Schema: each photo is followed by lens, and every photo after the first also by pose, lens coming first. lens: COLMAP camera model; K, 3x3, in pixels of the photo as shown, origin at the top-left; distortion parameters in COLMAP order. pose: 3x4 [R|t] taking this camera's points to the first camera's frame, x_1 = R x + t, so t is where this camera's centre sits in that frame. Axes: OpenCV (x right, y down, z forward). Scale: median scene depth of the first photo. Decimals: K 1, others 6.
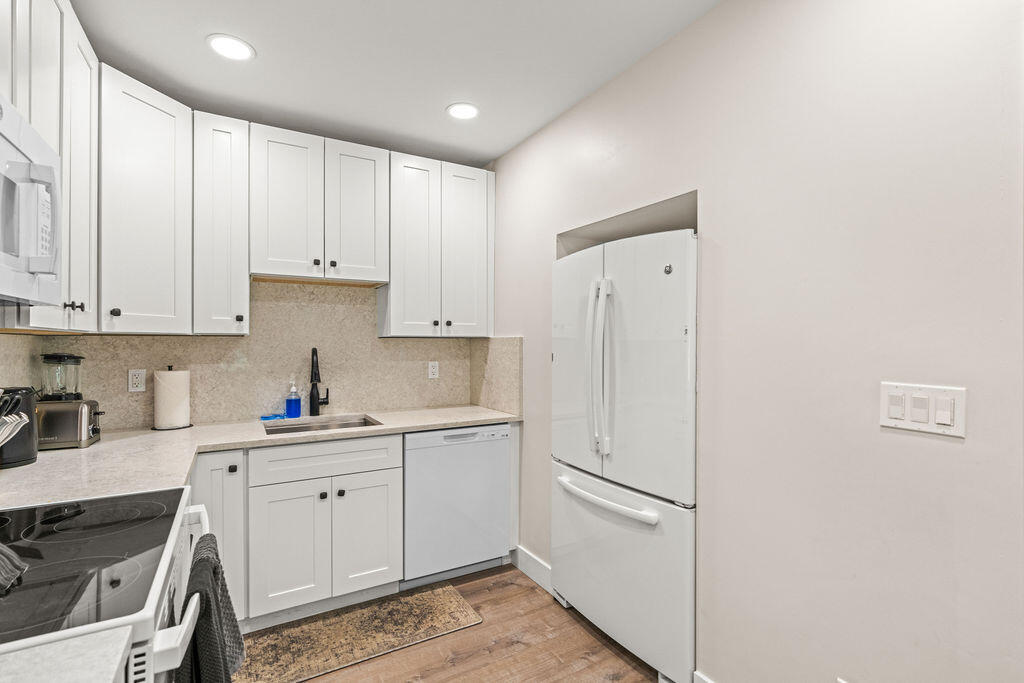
lens RADIAL K [[462.8, 0, 507.5], [0, 462.8, 343.5], [0, 0, 1]] dist [-0.000489, 0.000301]
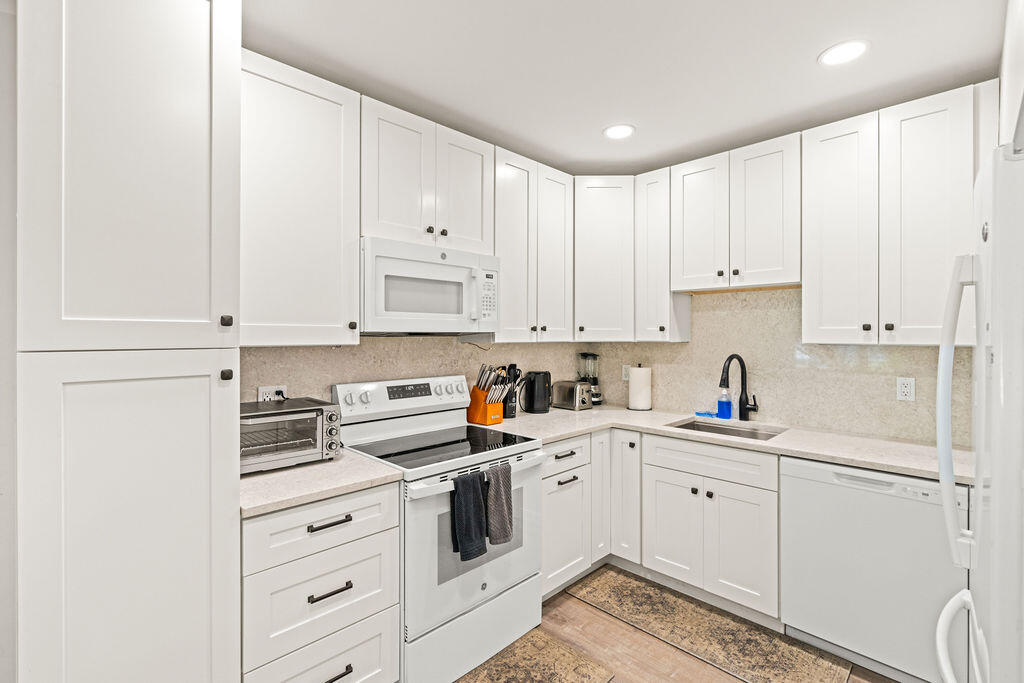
lens RADIAL K [[467.0, 0, 508.1], [0, 467.0, 337.9], [0, 0, 1]] dist [-0.002350, 0.000000]
pose [[0.256534, 0.003670, -0.966528, 0.505968], [-0.002907, 0.999991, 0.003026, -0.031367], [0.966531, 0.002033, 0.256542, 0.268623]]
